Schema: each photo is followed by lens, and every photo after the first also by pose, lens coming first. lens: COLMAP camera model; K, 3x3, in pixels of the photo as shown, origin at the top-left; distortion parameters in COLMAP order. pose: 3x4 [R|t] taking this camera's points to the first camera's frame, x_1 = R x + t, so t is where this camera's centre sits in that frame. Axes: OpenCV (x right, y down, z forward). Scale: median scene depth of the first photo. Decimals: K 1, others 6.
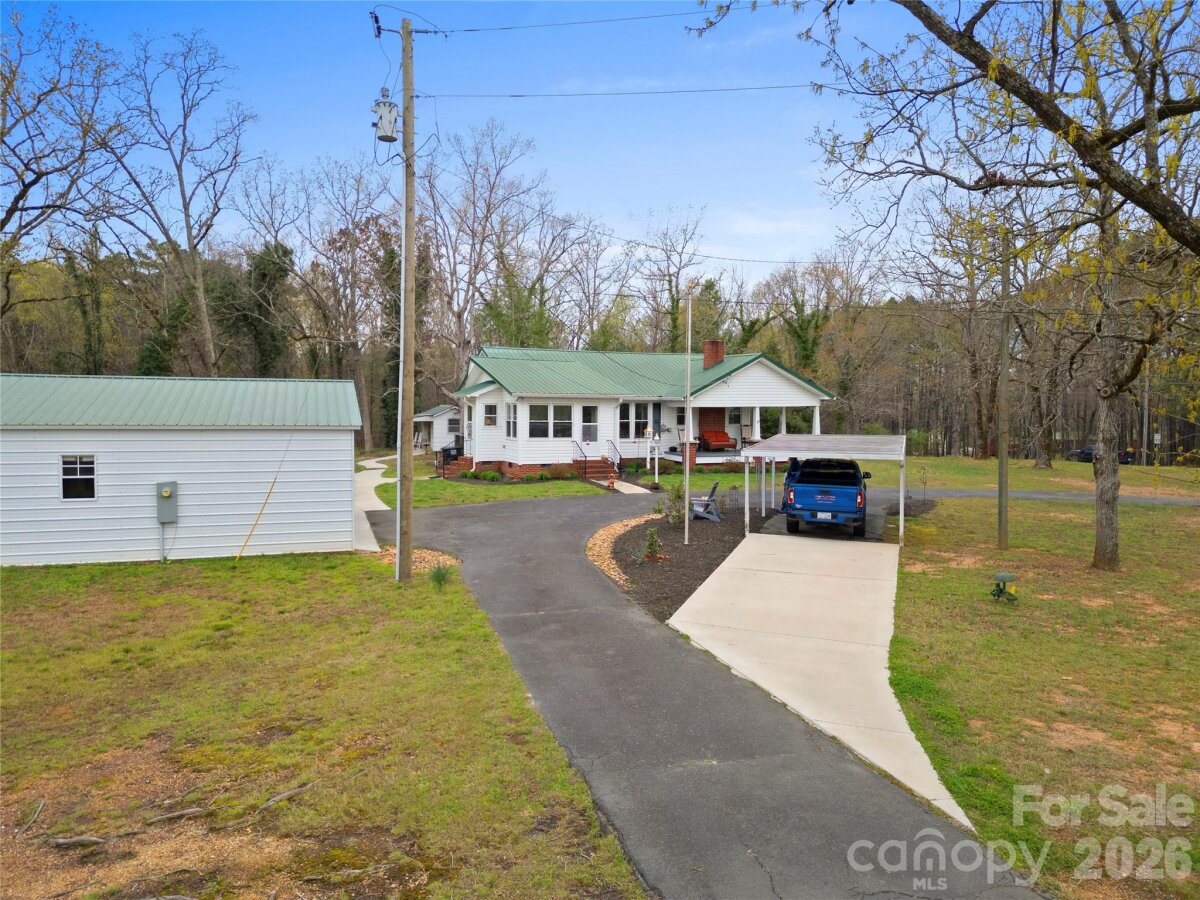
lens RADIAL K [[827.8, 0, 600.0], [0, 827.8, 450.0], [0, 0, 1]] dist [0.040001, -0.003985]
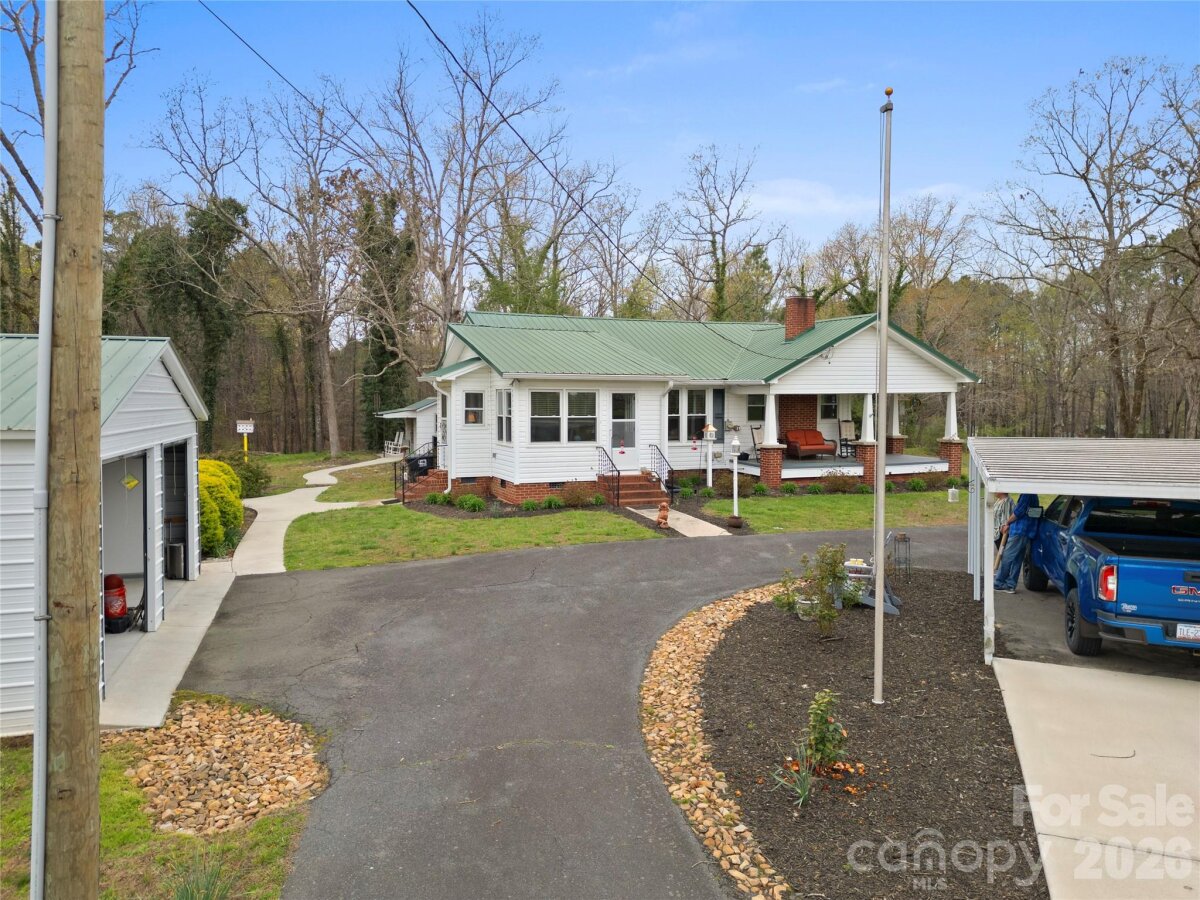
lens RADIAL K [[827.8, 0, 600.0], [0, 827.8, 450.0], [0, 0, 1]] dist [0.040001, -0.003985]
pose [[0.999753, -0.004916, -0.021678, -0.016190], [0.005032, 0.999973, 0.005310, -0.011155], [0.021651, -0.005417, 0.999751, 0.329570]]
